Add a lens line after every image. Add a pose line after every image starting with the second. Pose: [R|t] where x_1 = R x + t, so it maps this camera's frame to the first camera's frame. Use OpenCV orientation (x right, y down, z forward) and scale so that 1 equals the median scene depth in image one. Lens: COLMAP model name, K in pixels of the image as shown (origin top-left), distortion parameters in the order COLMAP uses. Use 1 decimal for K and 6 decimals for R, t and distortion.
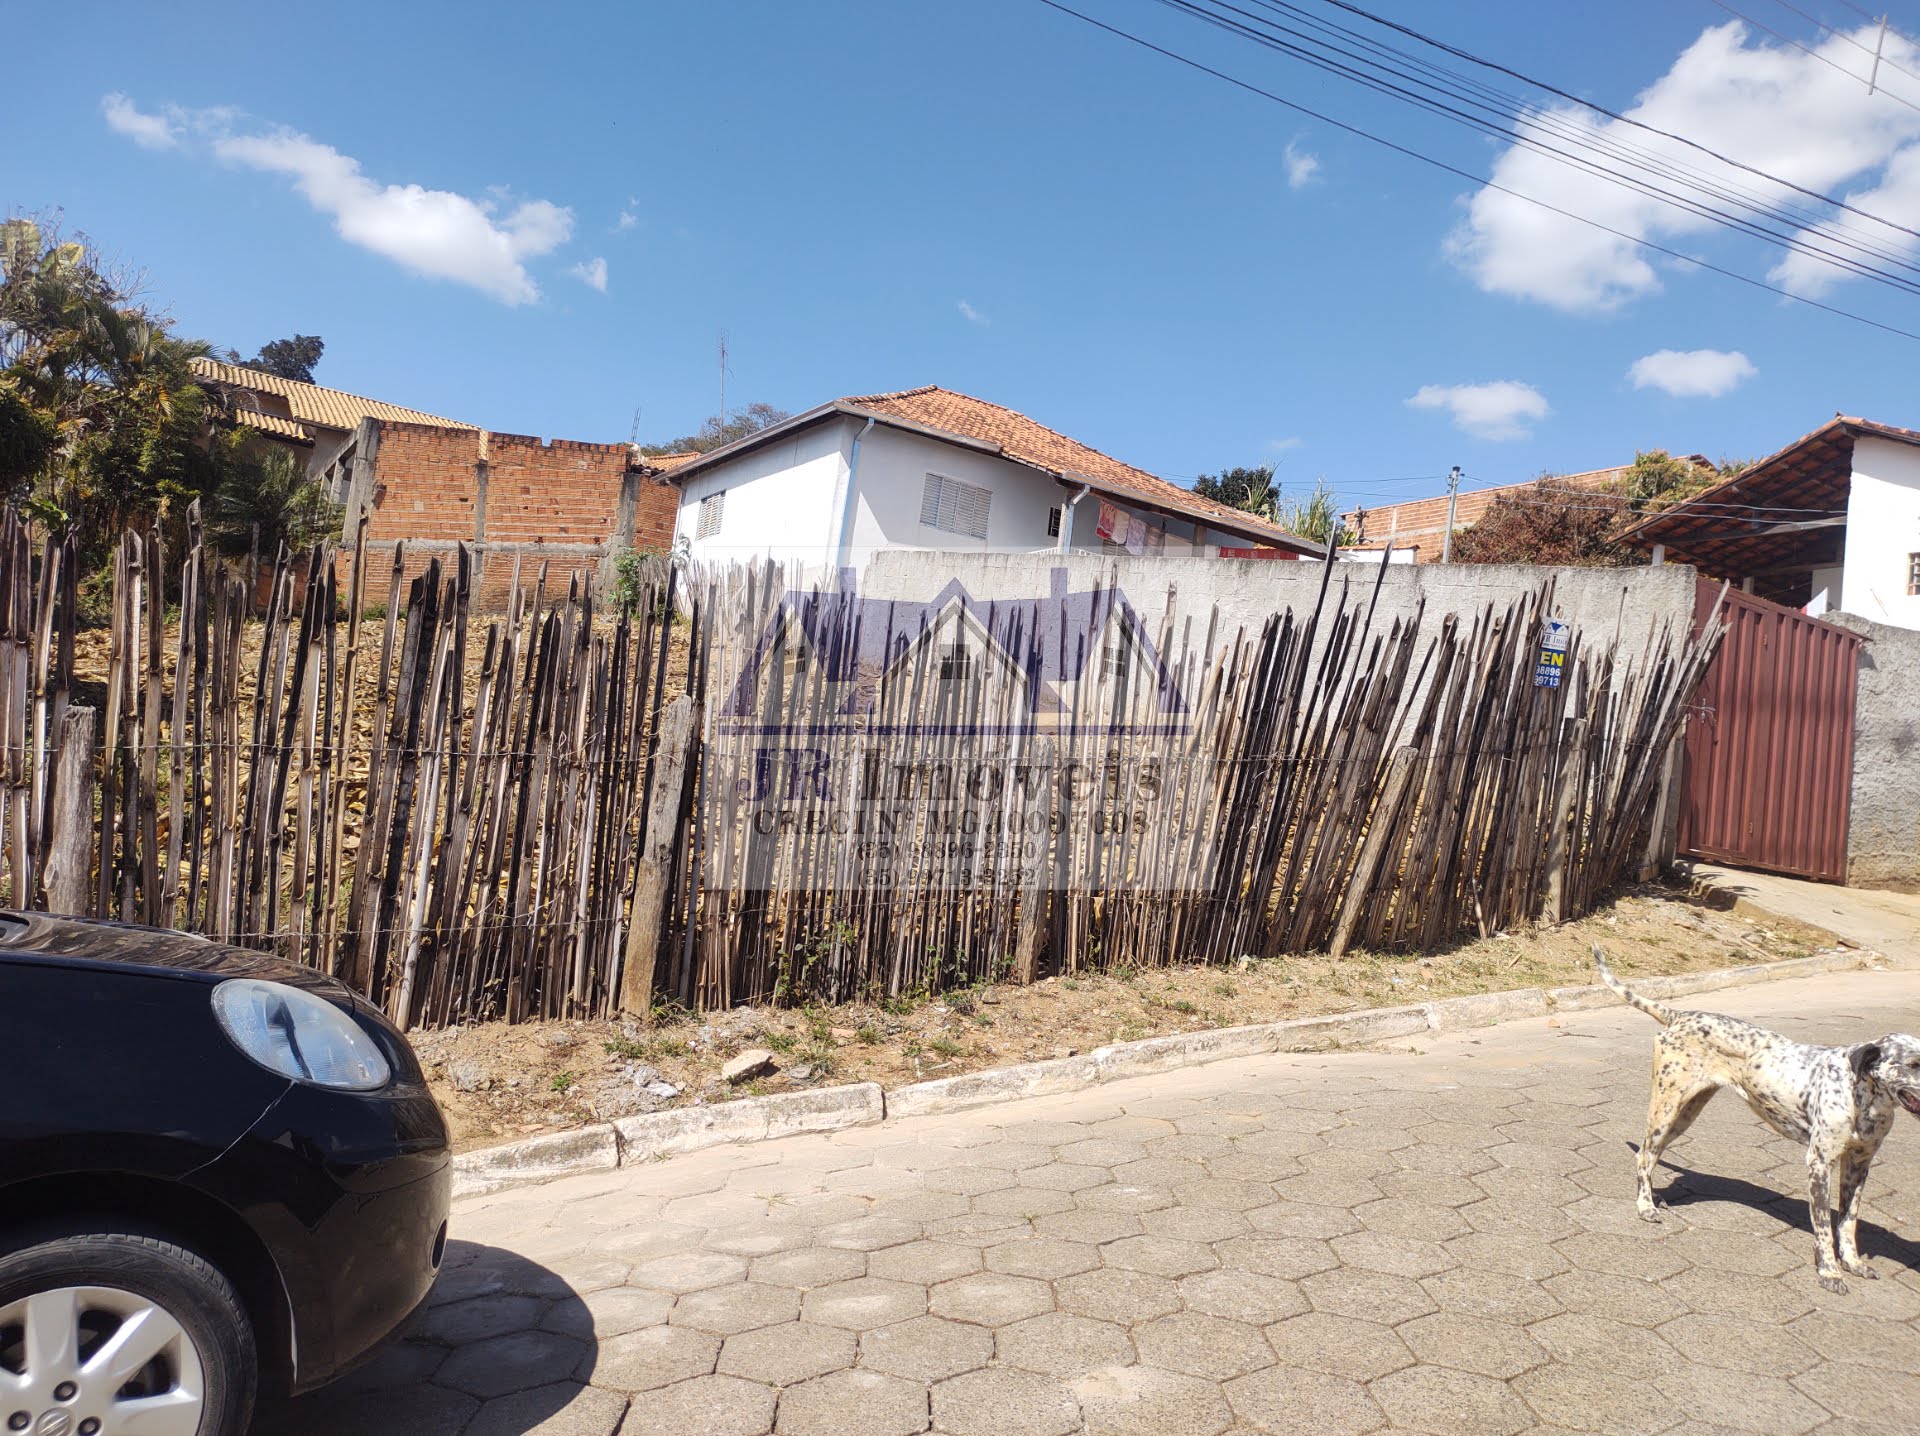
lens RADIAL K [[1403.2, 0, 956.2], [0, 1403.2, 717.0], [0, 0, 1]] dist [0.051552, -0.057464]
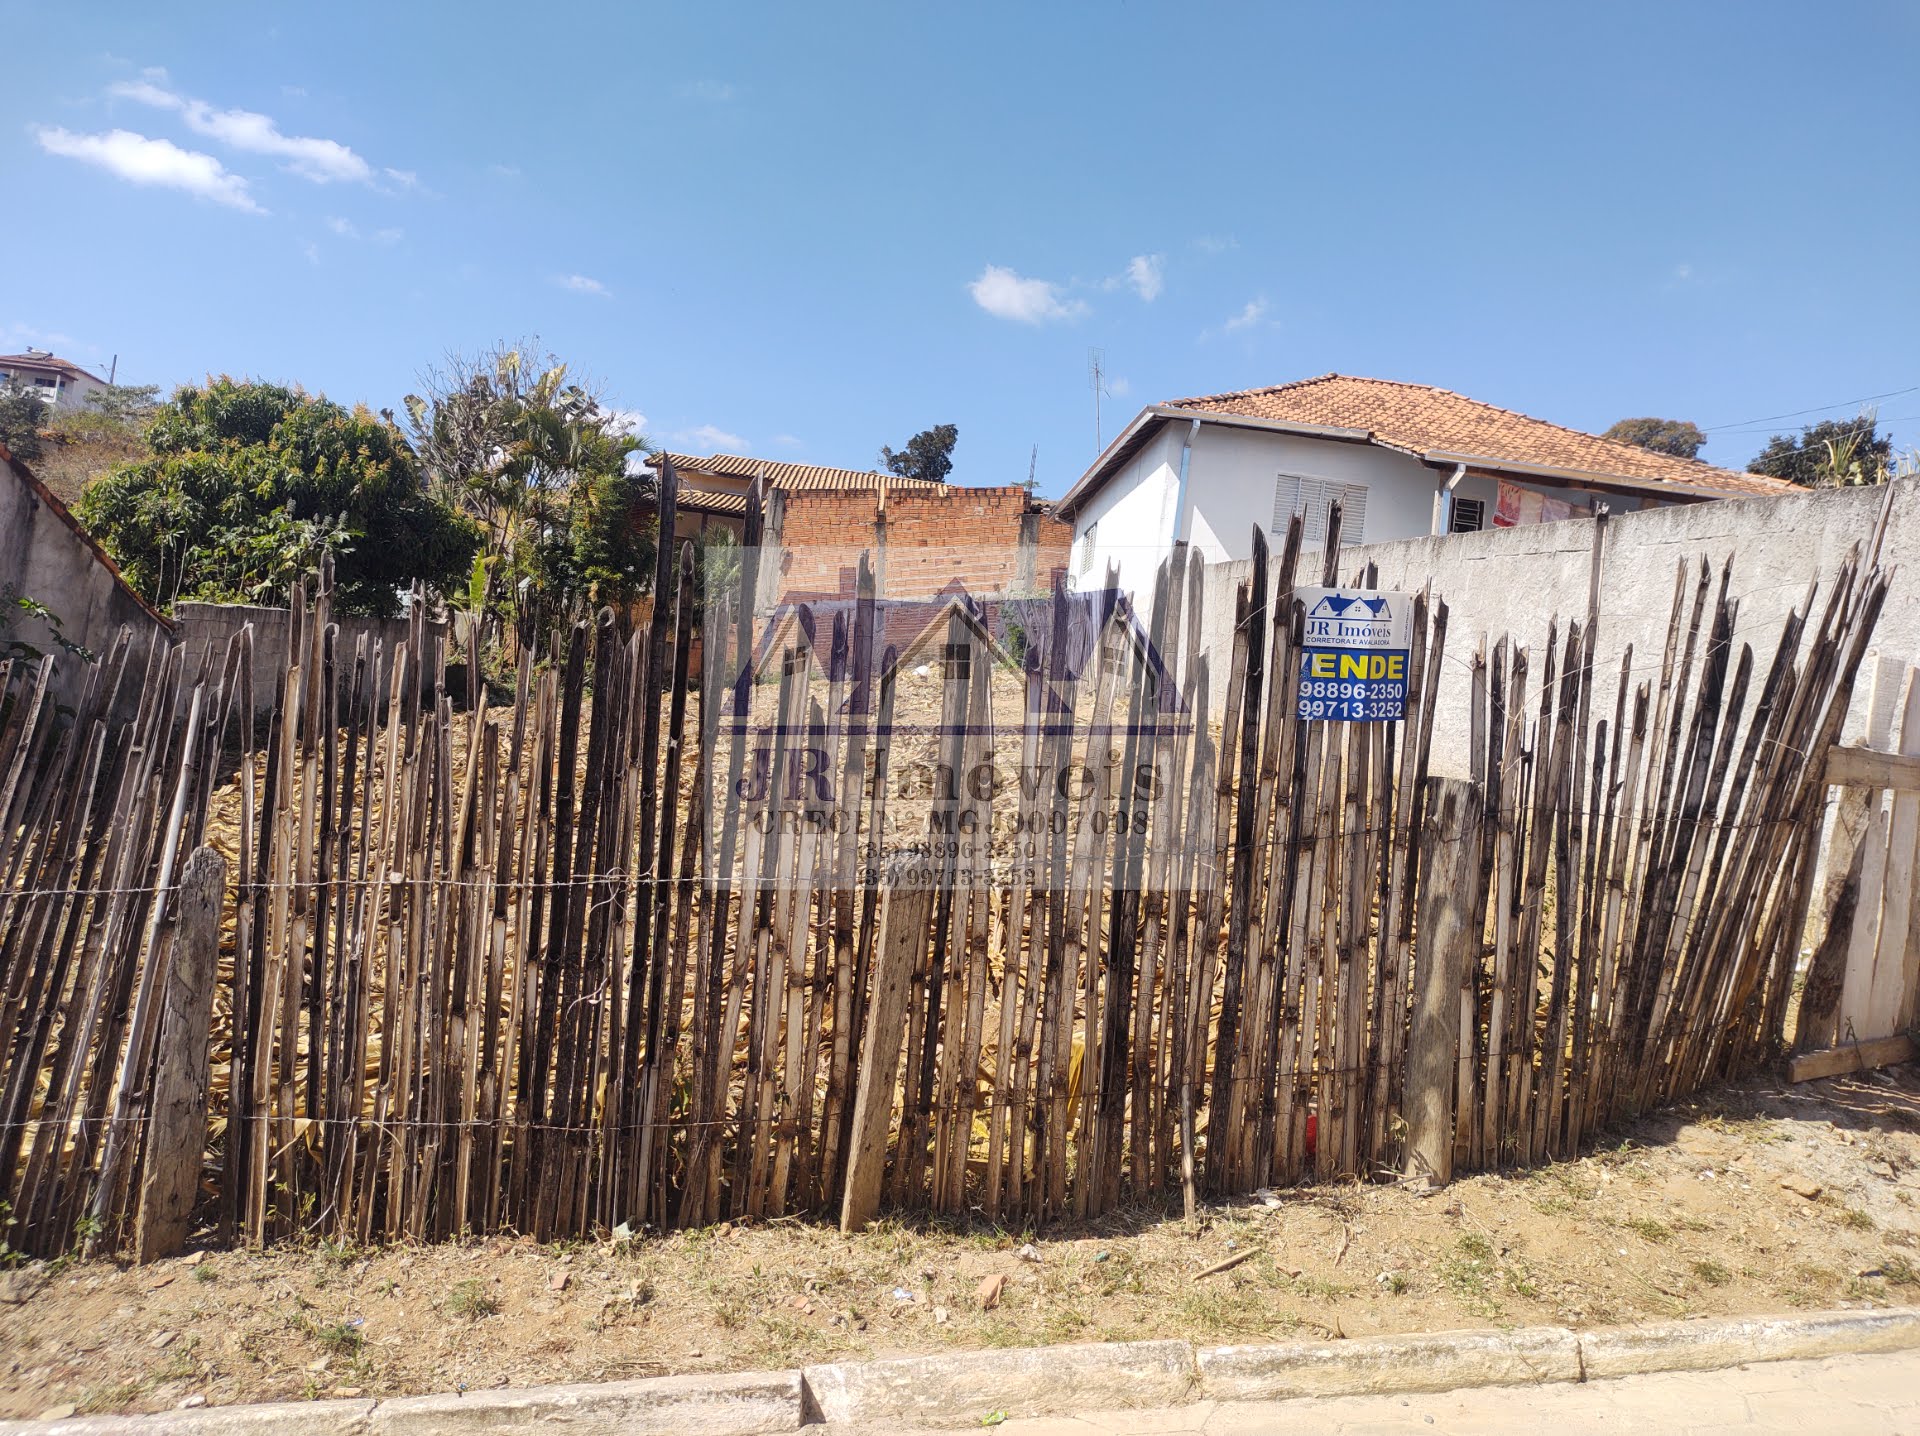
lens RADIAL K [[1403.2, 0, 961.4], [0, 1403.2, 715.7], [0, 0, 1]] dist [0.051552, -0.057464]
pose [[0.903647, -0.047361, -0.425650, 0.508182], [0.035037, 0.998710, -0.036741, -0.009150], [0.426842, 0.018288, 0.904141, 0.468535]]
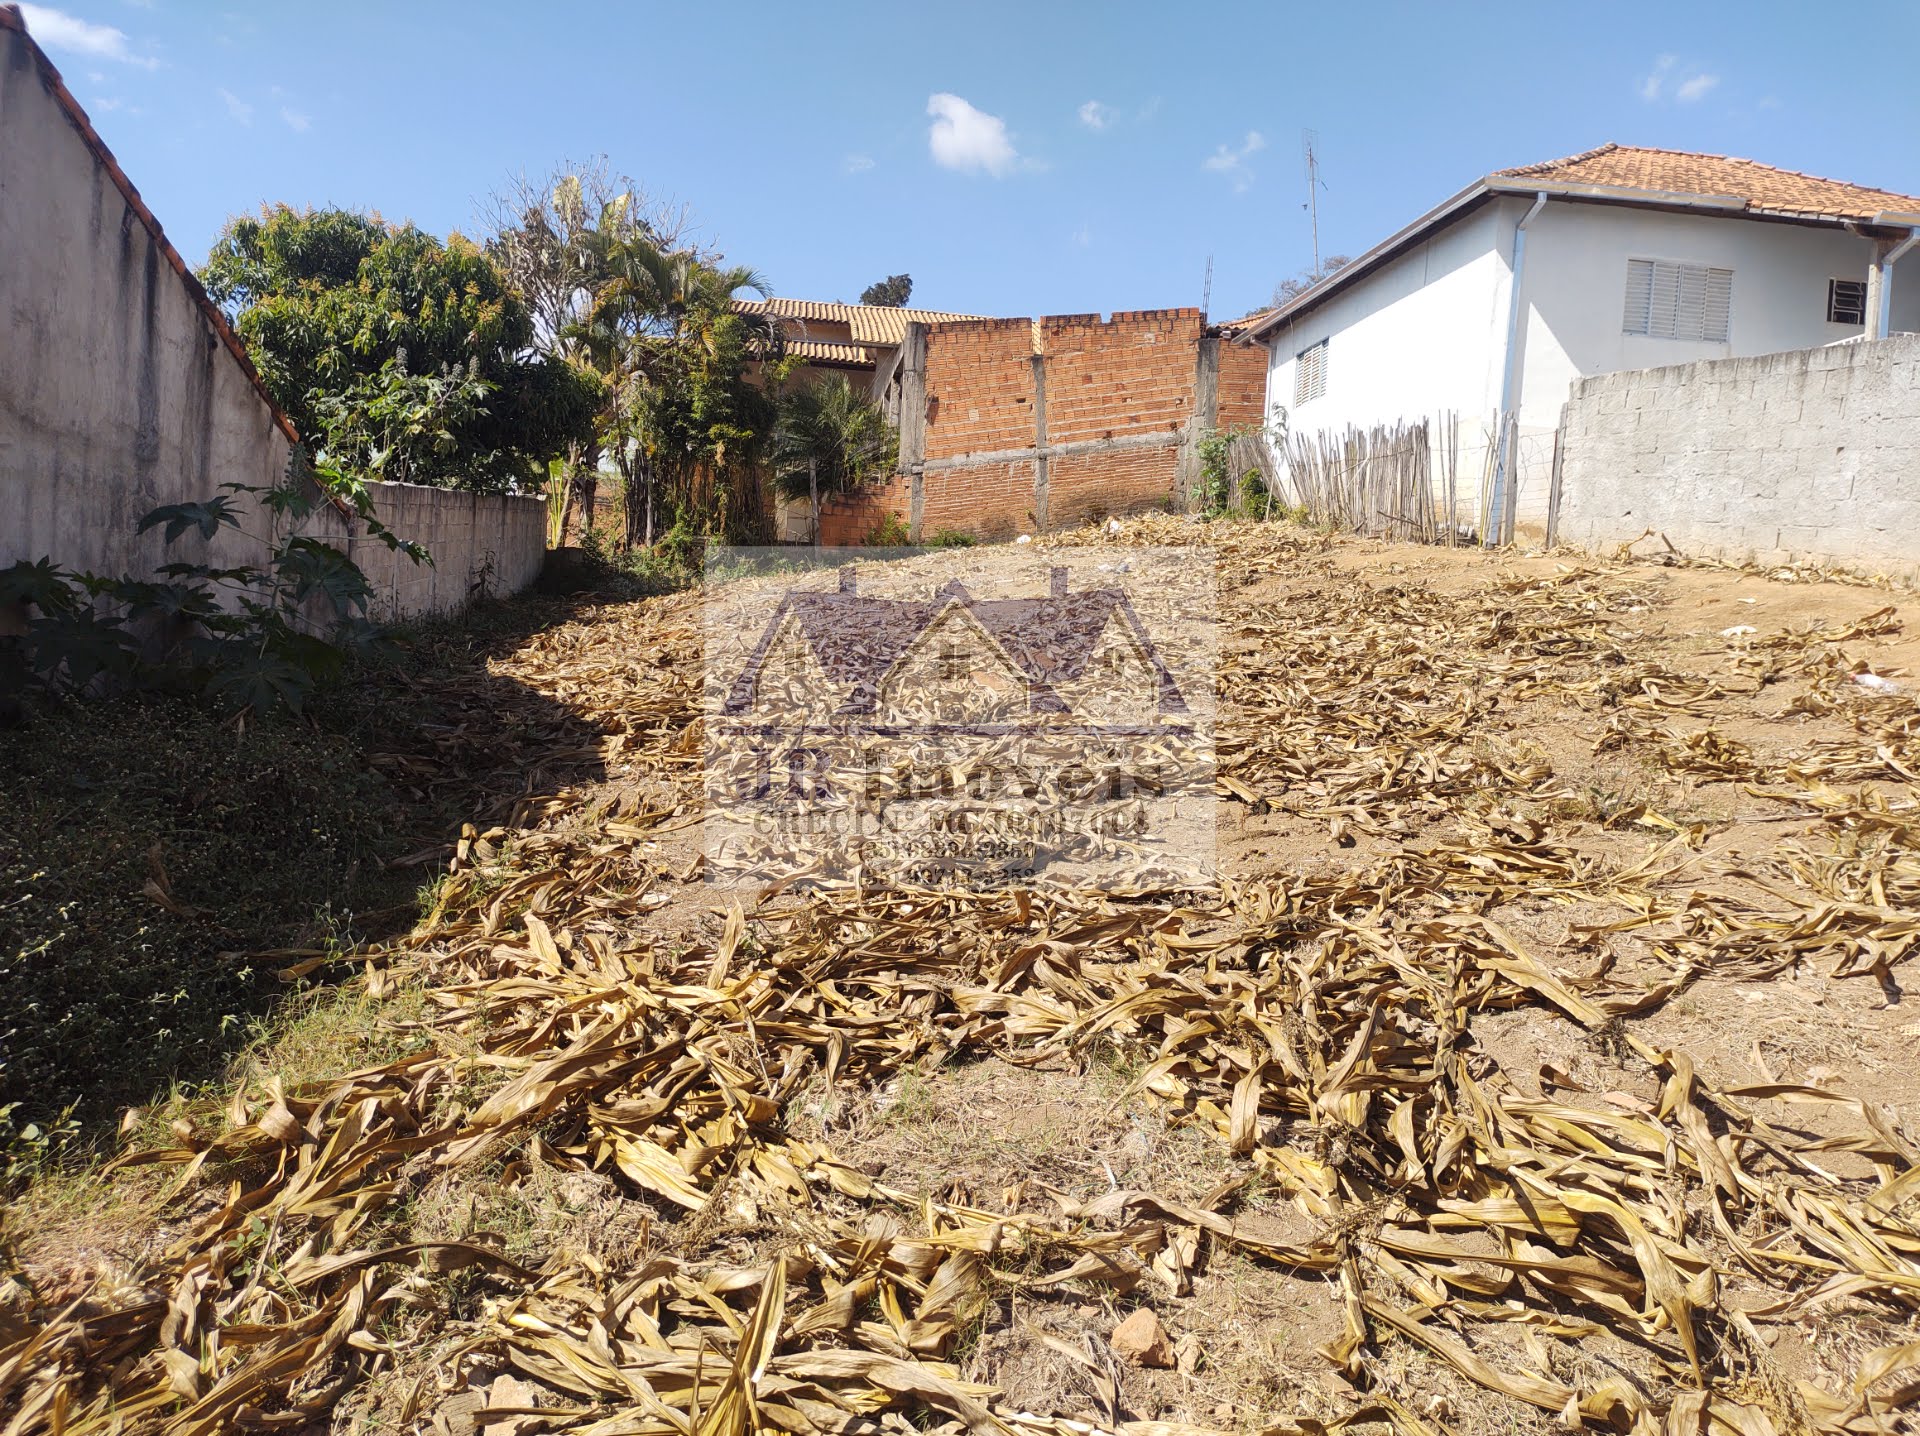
lens RADIAL K [[1403.2, 0, 967.9], [0, 1403.2, 711.8], [0, 0, 1]] dist [0.051552, -0.057464]
pose [[0.915477, -0.057067, -0.398302, -0.167790], [0.088474, 0.994215, 0.060906, -0.071461], [0.392522, -0.090998, 0.915230, 0.665600]]
